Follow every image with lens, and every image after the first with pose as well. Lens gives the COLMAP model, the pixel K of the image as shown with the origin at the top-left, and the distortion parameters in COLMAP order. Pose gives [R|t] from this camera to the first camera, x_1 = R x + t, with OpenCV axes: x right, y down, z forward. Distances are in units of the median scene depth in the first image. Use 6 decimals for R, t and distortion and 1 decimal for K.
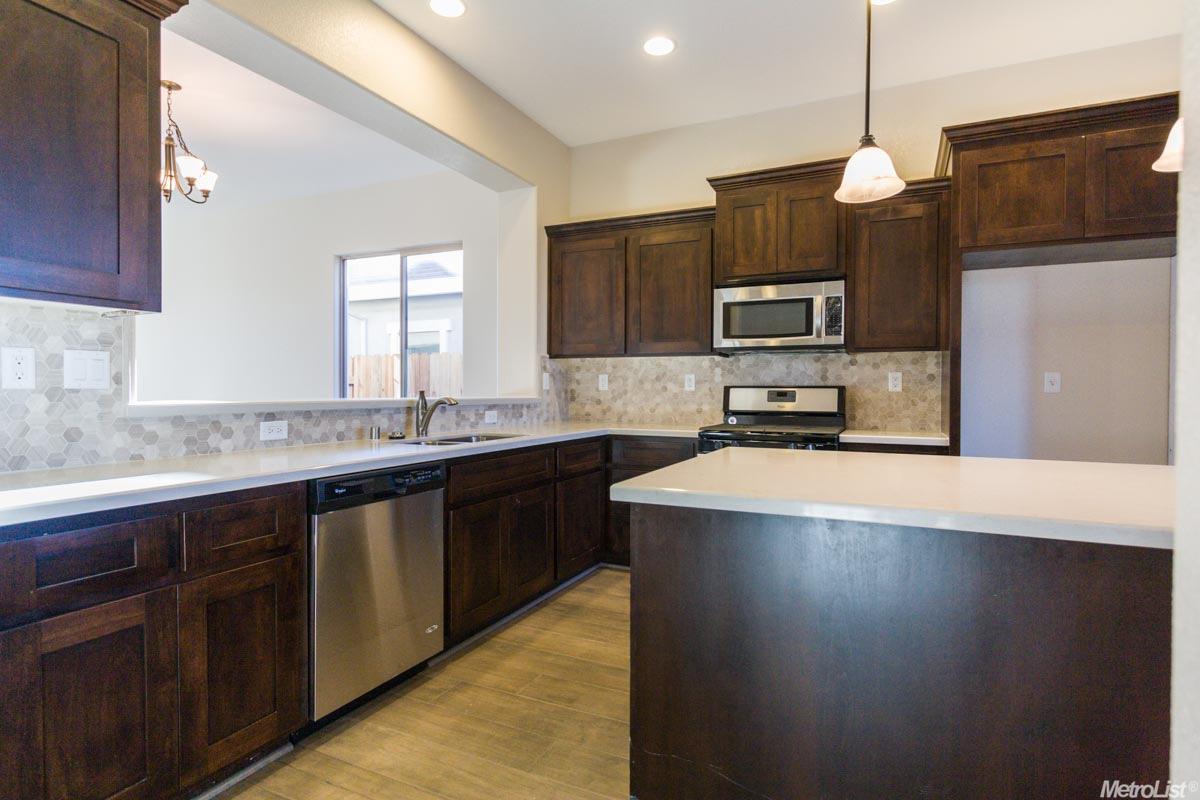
lens RADIAL K [[598.0, 0, 606.1], [0, 598.0, 397.5], [0, 0, 1]] dist [0.002815, -0.000722]
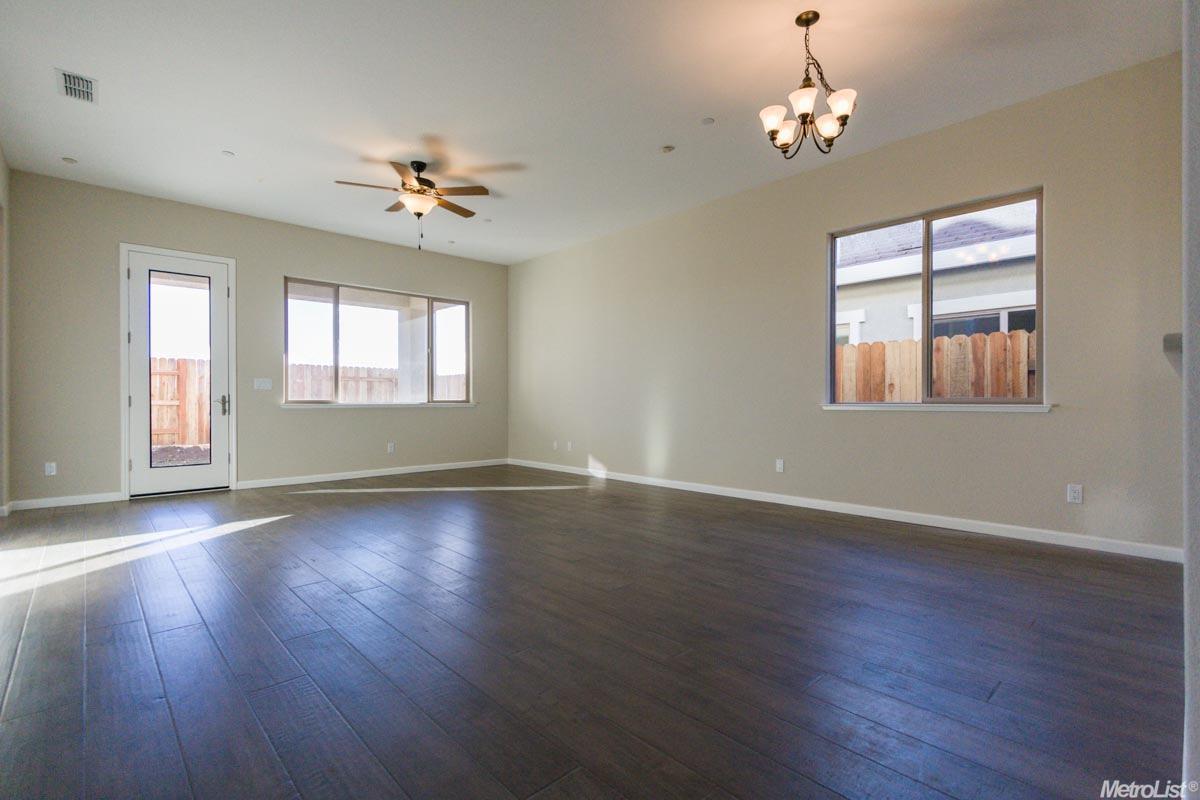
lens RADIAL K [[551.2, 0, 594.5], [0, 551.2, 400.6], [0, 0, 1]] dist [0.005555, 0.000680]
pose [[0.921473, -0.006022, -0.388396, -0.663133], [0.004412, 0.999978, -0.005039, 0.015226], [0.388417, 0.002929, 0.921479, 0.177906]]
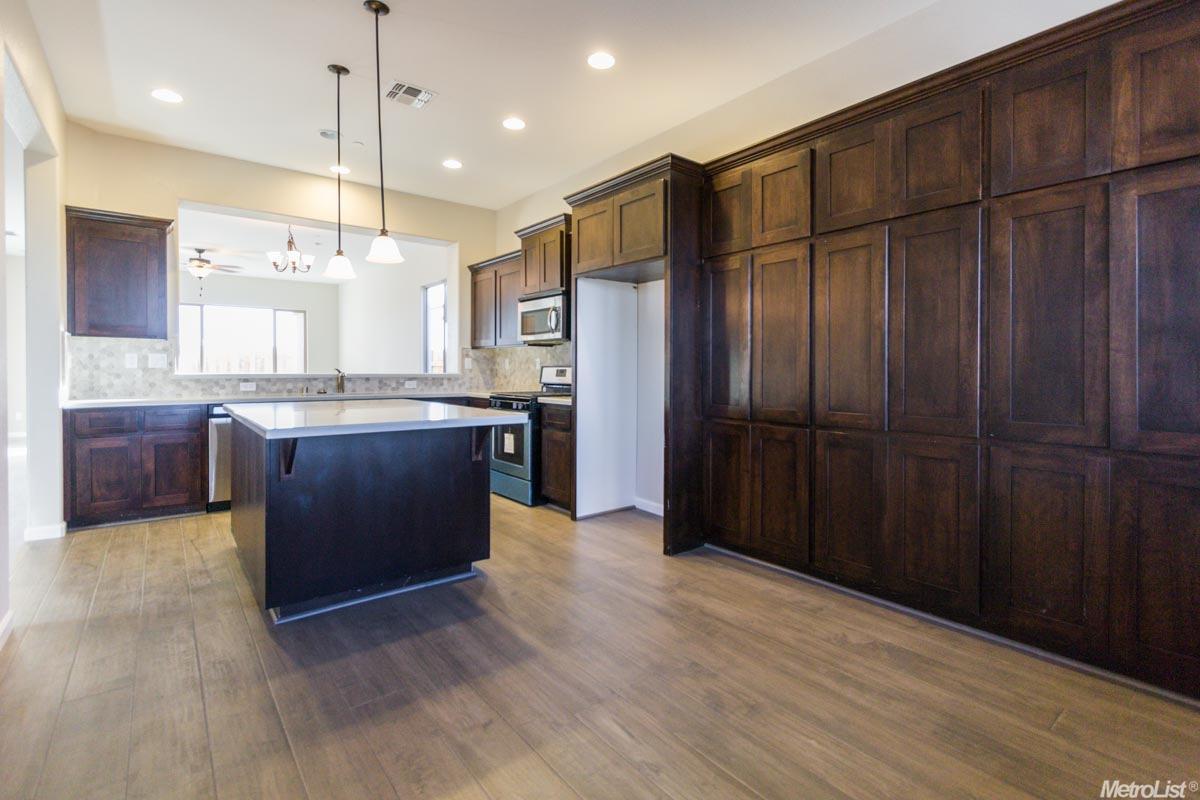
lens RADIAL K [[551.2, 0, 617.5], [0, 551.2, 375.9], [0, 0, 1]] dist [0.005555, 0.000680]
pose [[0.902159, 0.004039, -0.431385, 0.975559], [-0.005605, 0.999982, -0.002359, 0.007400], [0.431368, 0.004546, 0.902165, -0.162553]]
